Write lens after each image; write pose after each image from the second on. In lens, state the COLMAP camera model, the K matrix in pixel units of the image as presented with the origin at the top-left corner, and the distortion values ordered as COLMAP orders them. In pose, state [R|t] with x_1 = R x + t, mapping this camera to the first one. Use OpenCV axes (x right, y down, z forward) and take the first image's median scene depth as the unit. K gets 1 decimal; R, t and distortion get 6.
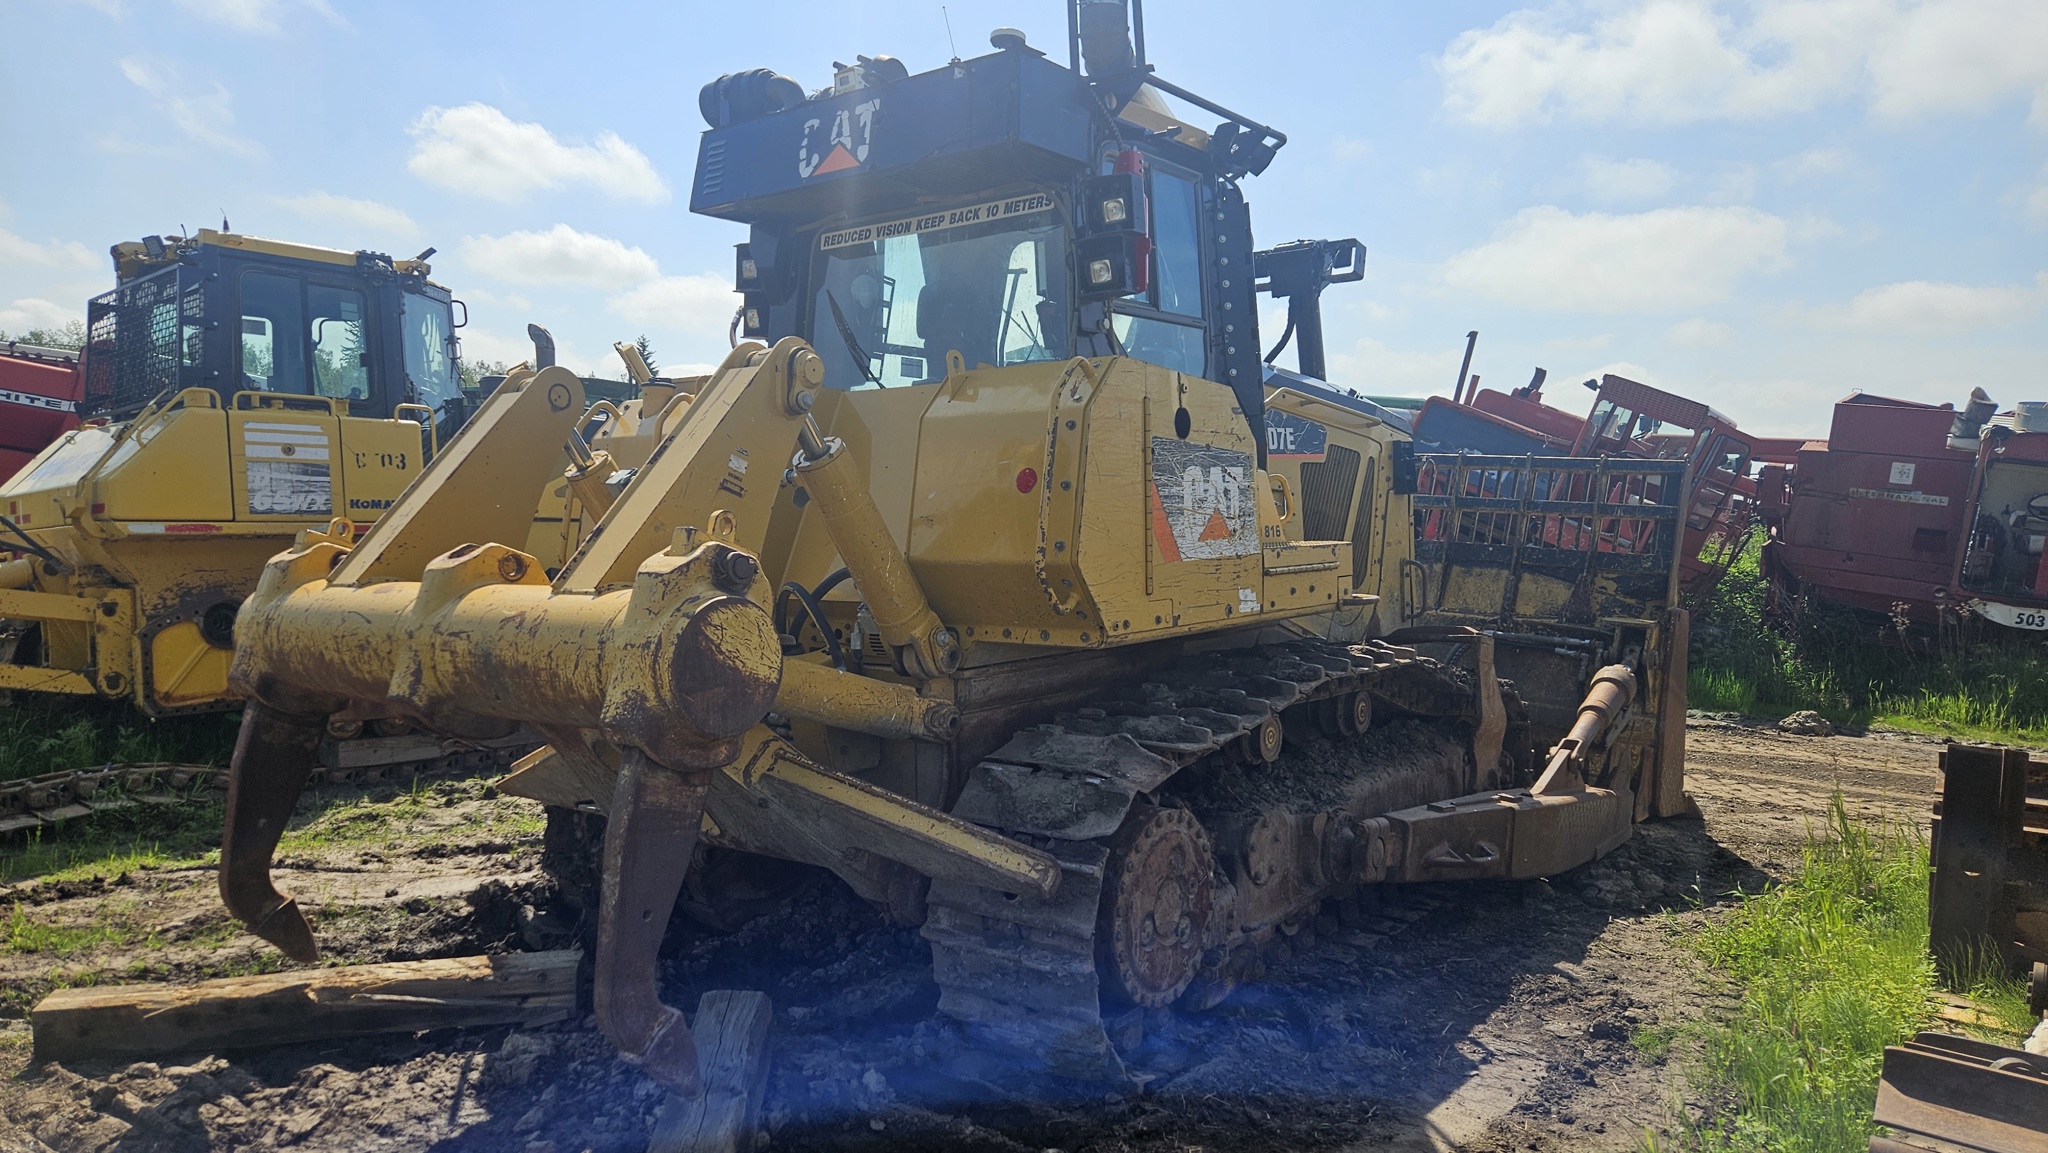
lens RADIAL K [[1398.9, 0, 1030.3], [0, 1398.9, 588.0], [0, 0, 1]] dist [0.087703, -0.091631]
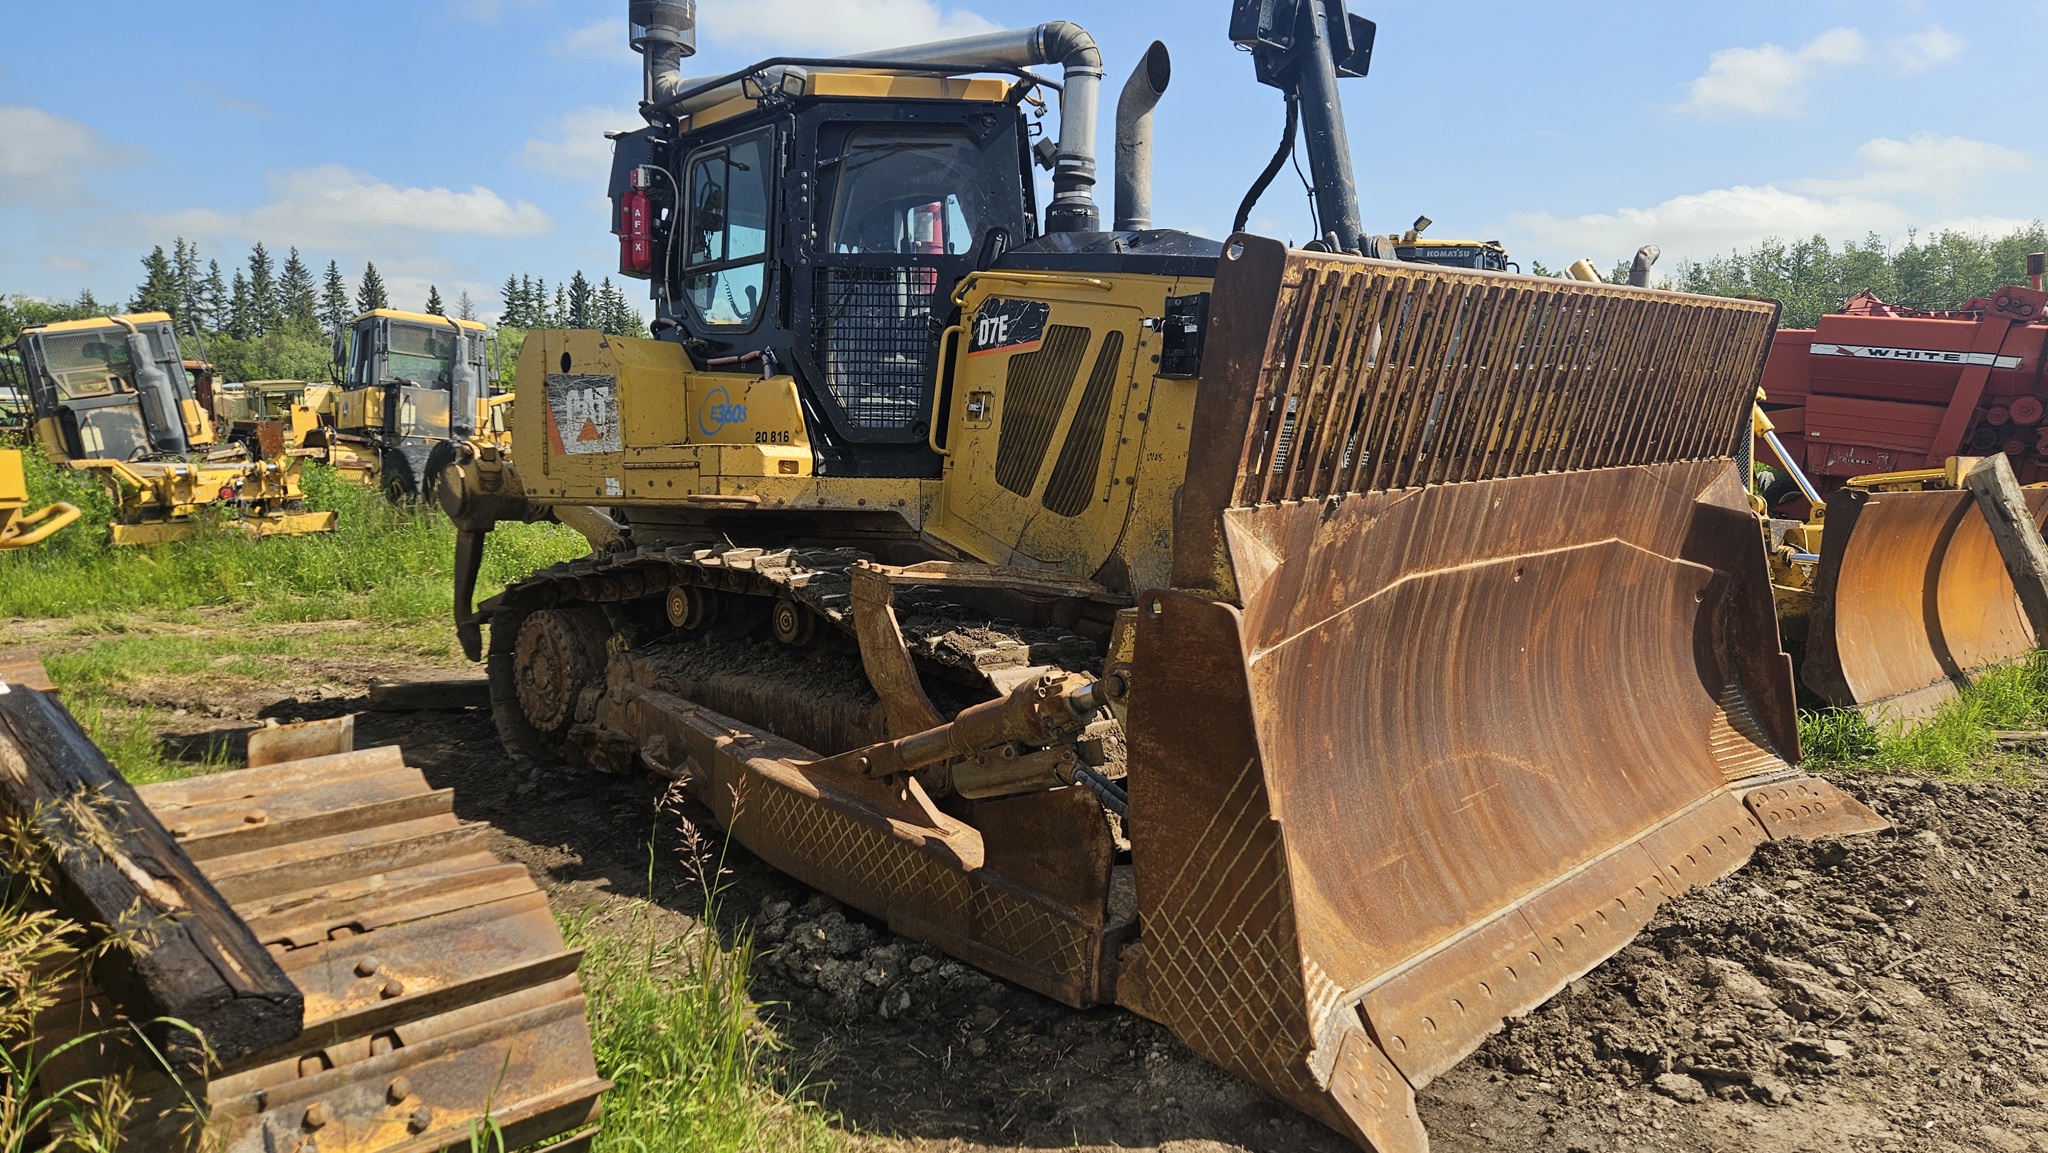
lens RADIAL K [[1398.9, 0, 1030.3], [0, 1398.9, 588.0], [0, 0, 1]] dist [0.087703, -0.091631]
pose [[-0.159086, 0.075351, -0.984385, 1.444966], [-0.060931, 0.994433, 0.085967, -0.035239], [0.985383, 0.073656, -0.153609, 1.634294]]
